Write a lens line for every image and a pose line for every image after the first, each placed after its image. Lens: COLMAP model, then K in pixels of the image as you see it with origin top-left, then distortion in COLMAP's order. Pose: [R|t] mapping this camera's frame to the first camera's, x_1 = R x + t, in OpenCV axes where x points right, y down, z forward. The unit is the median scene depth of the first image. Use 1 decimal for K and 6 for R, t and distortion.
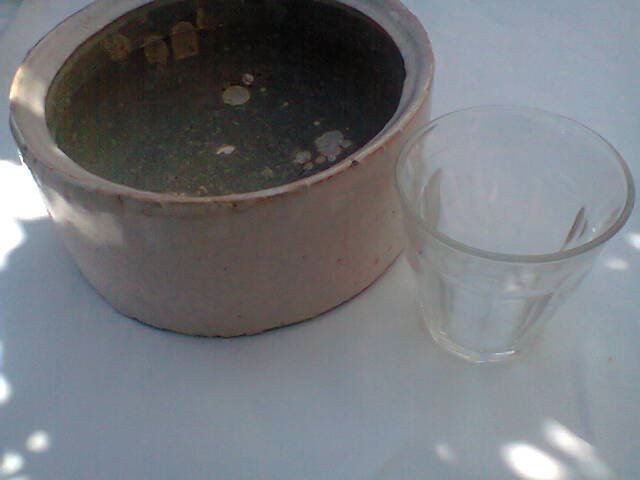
lens RADIAL K [[679.4, 0, 326.0], [0, 679.4, 238.4], [0, 0, 1]] dist [0.186242, -0.544428]
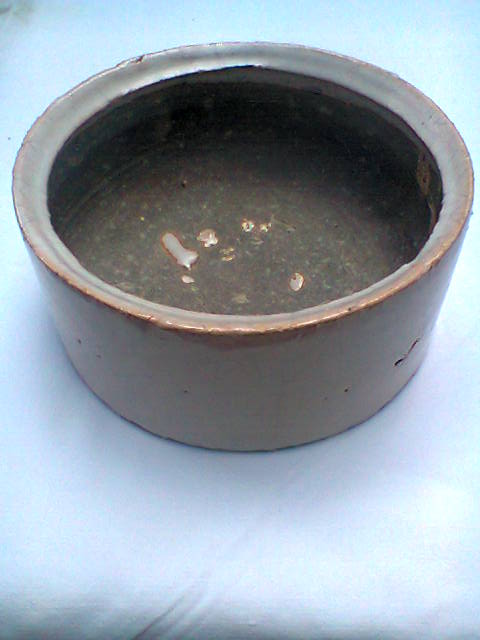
lens RADIAL K [[679.4, 0, 242.7], [0, 679.4, 321.4], [0, 0, 1]] dist [0.186242, -0.544428]
pose [[-0.657082, 0.602996, -0.452371, 0.327657], [-0.532220, 0.053883, 0.844890, -0.831240], [0.533840, 0.795922, 0.285521, 0.748461]]
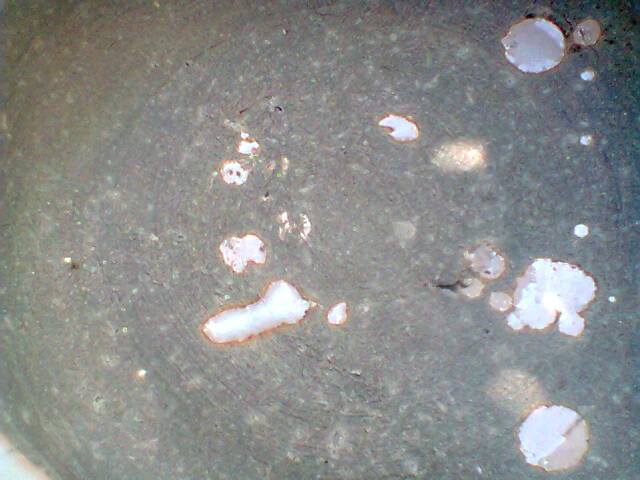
lens RADIAL K [[679.4, 0, 326.0], [0, 679.4, 238.4], [0, 0, 1]] dist [0.186242, -0.544428]
pose [[0.564759, 0.771572, -0.292786, 0.027321], [-0.591850, 0.625928, 0.507865, -0.296068], [0.575118, -0.113536, 0.810154, 0.562341]]
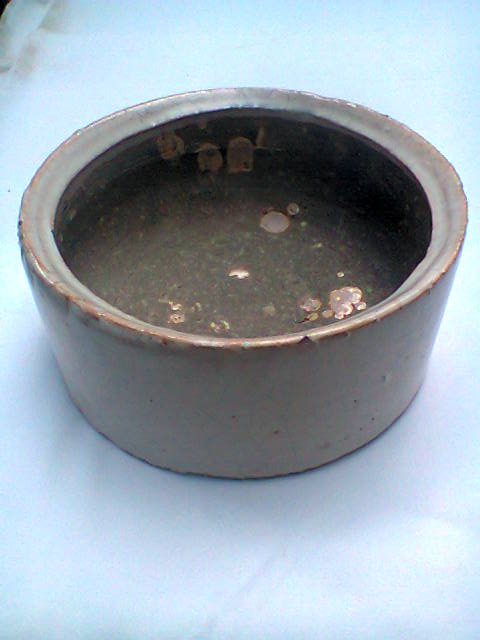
lens RADIAL K [[679.4, 0, 242.7], [0, 679.4, 321.4], [0, 0, 1]] dist [0.186242, -0.544428]
pose [[0.913408, 0.309741, -0.264094, 0.131621], [-0.316858, 0.948332, 0.016343, -0.082474], [0.255511, 0.068753, 0.964358, 0.078162]]
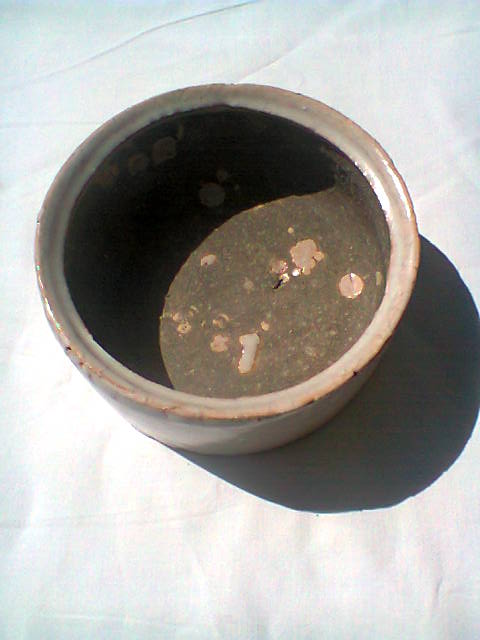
lens RADIAL K [[679.4, 0, 242.7], [0, 679.4, 321.4], [0, 0, 1]] dist [0.186242, -0.544428]
pose [[0.998722, -0.012832, 0.048878, -0.145421], [-0.005282, 0.935418, 0.353503, -0.420131], [-0.050258, -0.353310, 0.934155, -0.049510]]
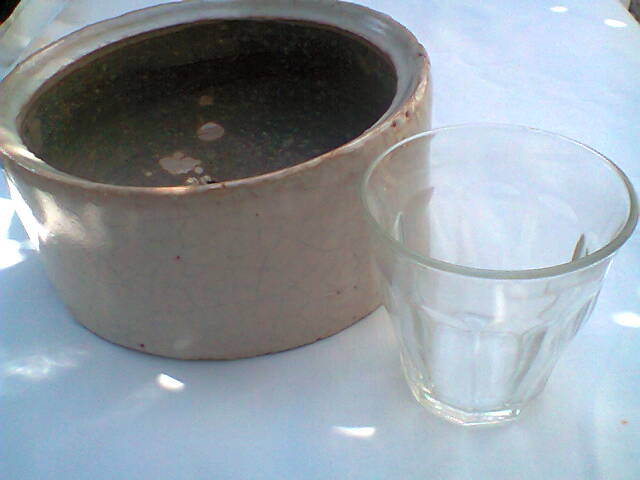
lens RADIAL K [[679.4, 0, 326.0], [0, 679.4, 238.4], [0, 0, 1]] dist [0.186242, -0.544428]
pose [[-0.270452, -0.550268, 0.789975, -0.883713], [0.759307, 0.382542, 0.526417, -0.452461], [-0.591869, 0.742204, 0.314363, 0.636528]]
